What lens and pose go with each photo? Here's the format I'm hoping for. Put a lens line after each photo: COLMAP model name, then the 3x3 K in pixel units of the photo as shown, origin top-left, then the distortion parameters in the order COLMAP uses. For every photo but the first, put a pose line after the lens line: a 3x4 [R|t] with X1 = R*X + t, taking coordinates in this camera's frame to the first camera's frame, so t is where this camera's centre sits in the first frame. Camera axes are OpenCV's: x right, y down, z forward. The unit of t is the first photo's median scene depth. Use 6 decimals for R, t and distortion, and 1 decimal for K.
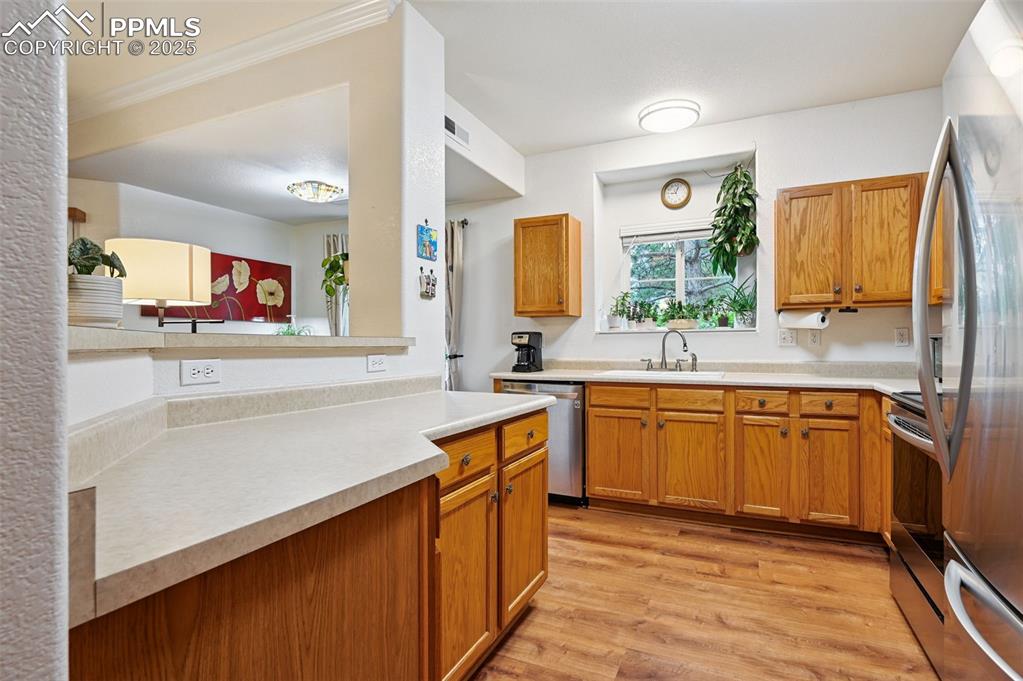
lens RADIAL K [[506.0, 0, 512.9], [0, 506.0, 341.1], [0, 0, 1]] dist [-0.000288, 0.000483]
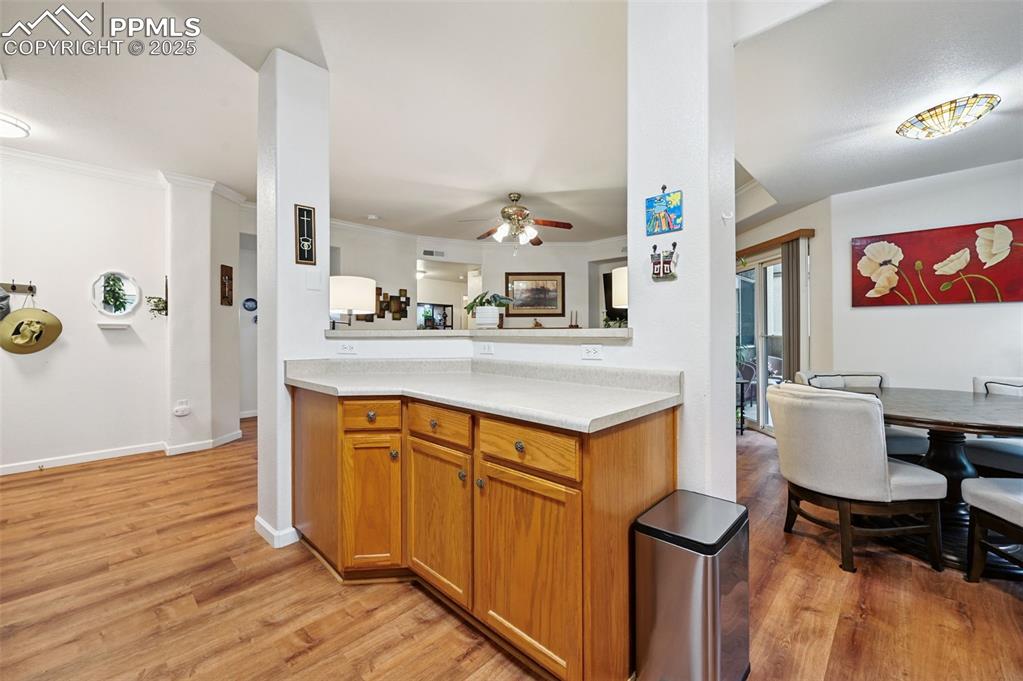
lens RADIAL K [[406.8, 0, 536.5], [0, 406.8, 329.9], [0, 0, 1]] dist [-0.004643, 0.000045]
pose [[-0.298306, -0.002889, -0.954466, 0.531029], [0.008830, 0.999944, -0.005787, -0.000452], [0.954430, -0.010154, -0.298263, 0.997778]]
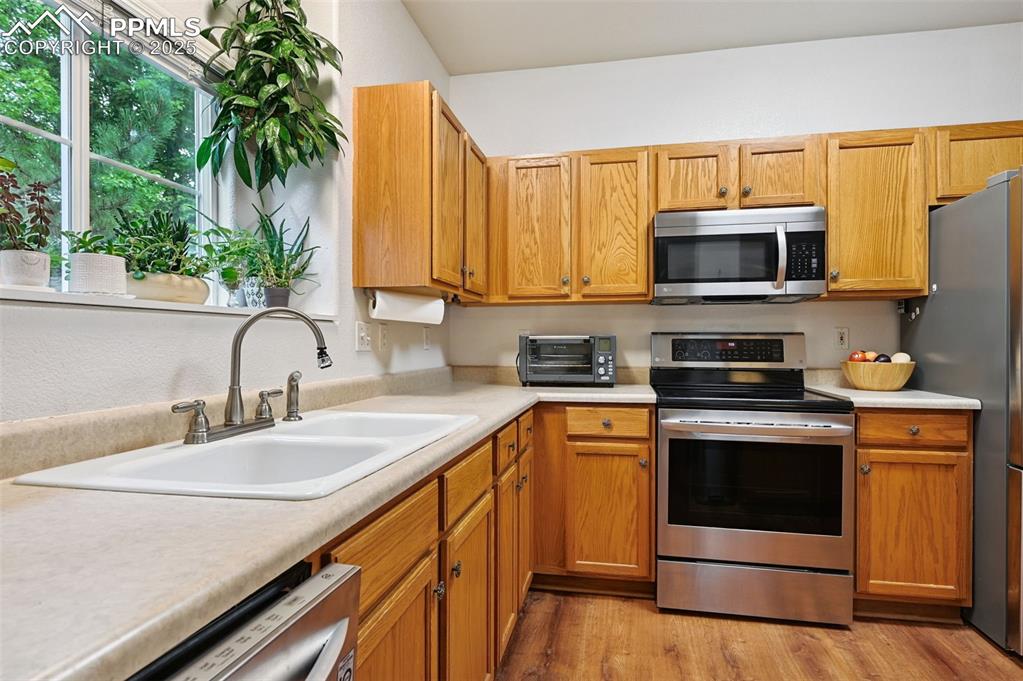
lens RADIAL K [[506.0, 0, 546.8], [0, 506.0, 345.7], [0, 0, 1]] dist [-0.000288, 0.000483]
pose [[-0.261379, -0.002204, 0.965234, -0.094921], [-0.000170, 0.999997, 0.002237, 0.003684], [-0.965236, 0.000420, -0.261378, 1.330953]]
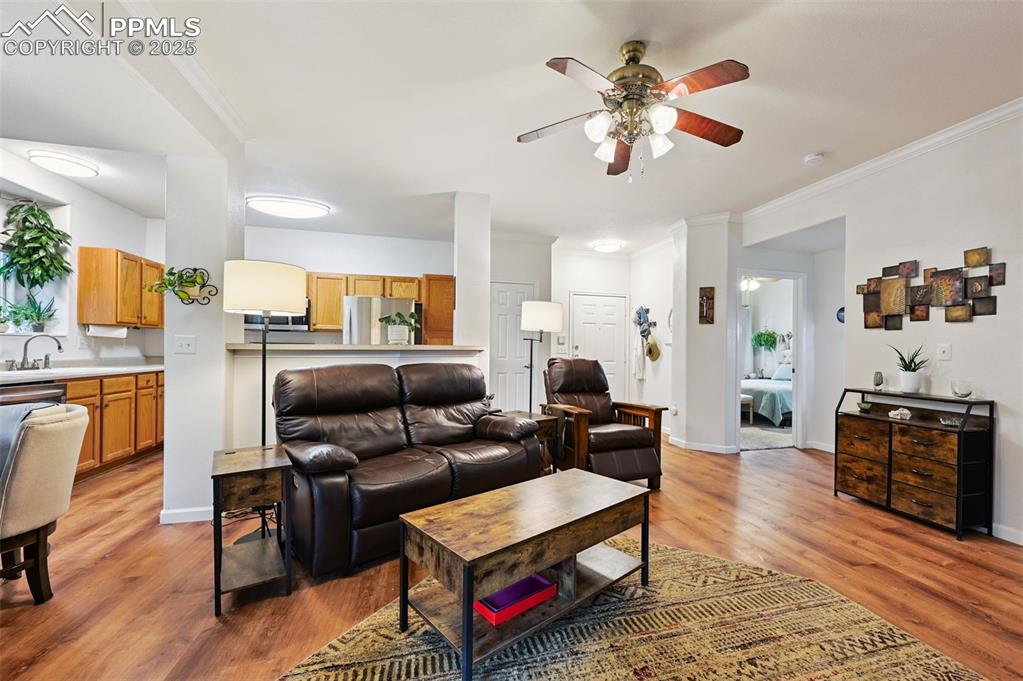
lens RADIAL K [[418.3, 0, 538.7], [0, 418.3, 351.1], [0, 0, 1]] dist [0.000694, -0.000241]
pose [[-0.640796, -0.005687, 0.767690, -1.729635], [-0.009467, 0.999955, -0.000494, 0.009261], [-0.767653, -0.007585, -0.640821, 1.069980]]
